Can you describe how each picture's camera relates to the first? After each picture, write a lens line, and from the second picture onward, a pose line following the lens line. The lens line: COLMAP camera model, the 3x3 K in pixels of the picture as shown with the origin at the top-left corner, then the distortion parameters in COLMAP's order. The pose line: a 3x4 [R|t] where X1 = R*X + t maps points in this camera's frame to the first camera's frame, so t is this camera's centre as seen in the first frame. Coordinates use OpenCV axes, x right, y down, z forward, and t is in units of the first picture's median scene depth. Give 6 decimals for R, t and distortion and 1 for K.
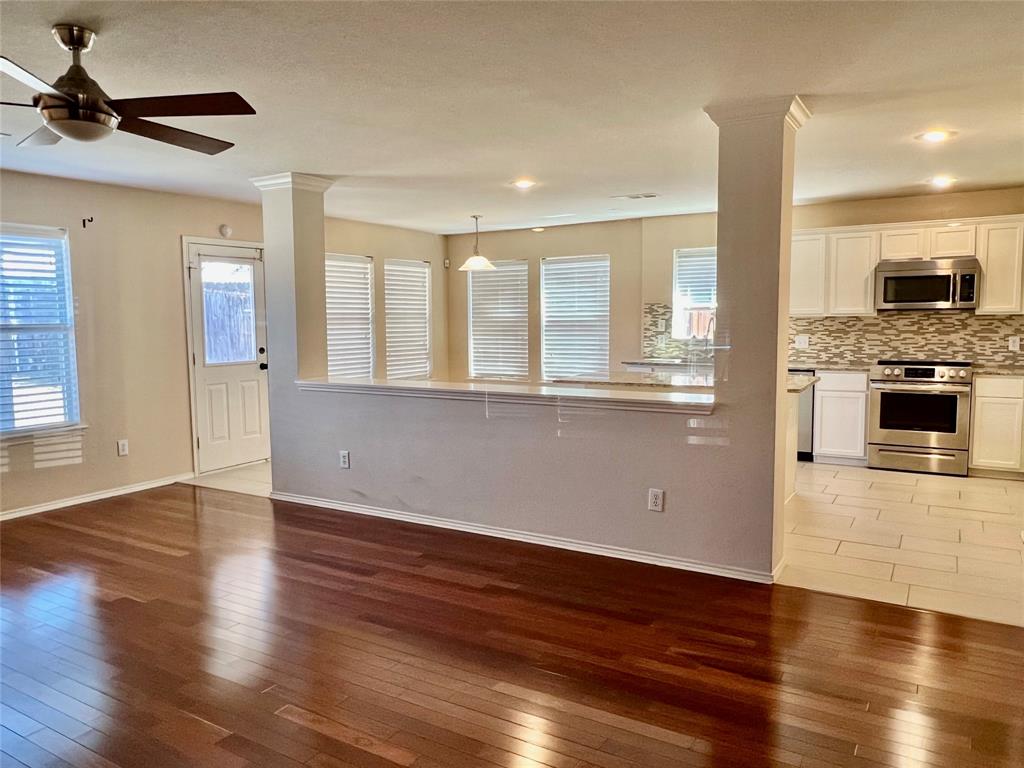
lens RADIAL K [[740.1, 0, 502.9], [0, 740.1, 386.0], [0, 0, 1]] dist [-0.010713, -0.002043]
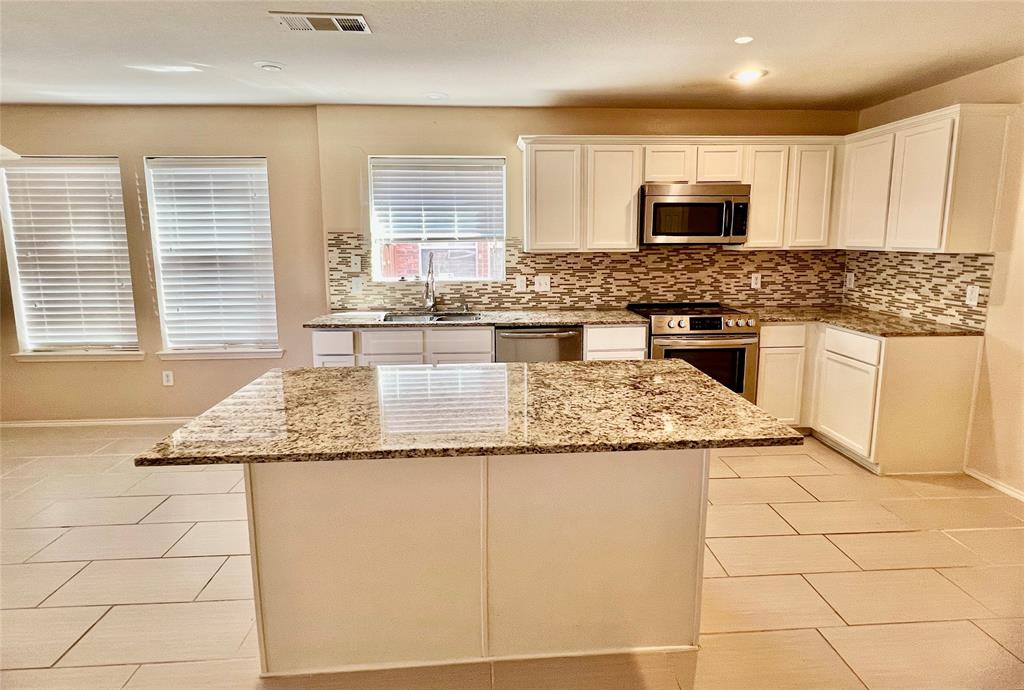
lens RADIAL K [[509.7, 0, 513.1], [0, 509.7, 309.8], [0, 0, 1]] dist [0.000947, -0.000723]
pose [[0.819953, -0.072333, 0.567843, 0.067943], [0.049686, 0.997234, 0.055284, -0.066966], [-0.570271, -0.017117, 0.821278, 0.598196]]
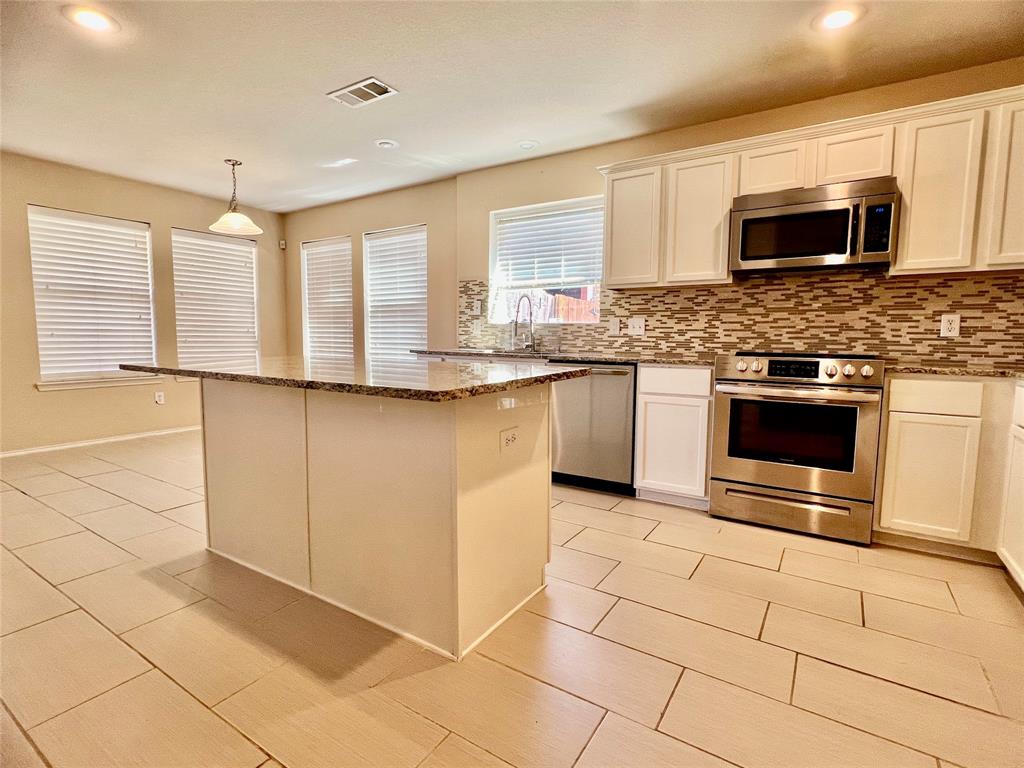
lens RADIAL K [[501.4, 0, 511.7], [0, 501.4, 382.5], [0, 0, 1]] dist [-0.006614, 0.000774]
pose [[0.999450, 0.022471, -0.024370, 0.311347], [-0.022491, 0.999747, -0.000518, -0.000949], [0.024352, 0.001066, 0.999703, 0.528008]]
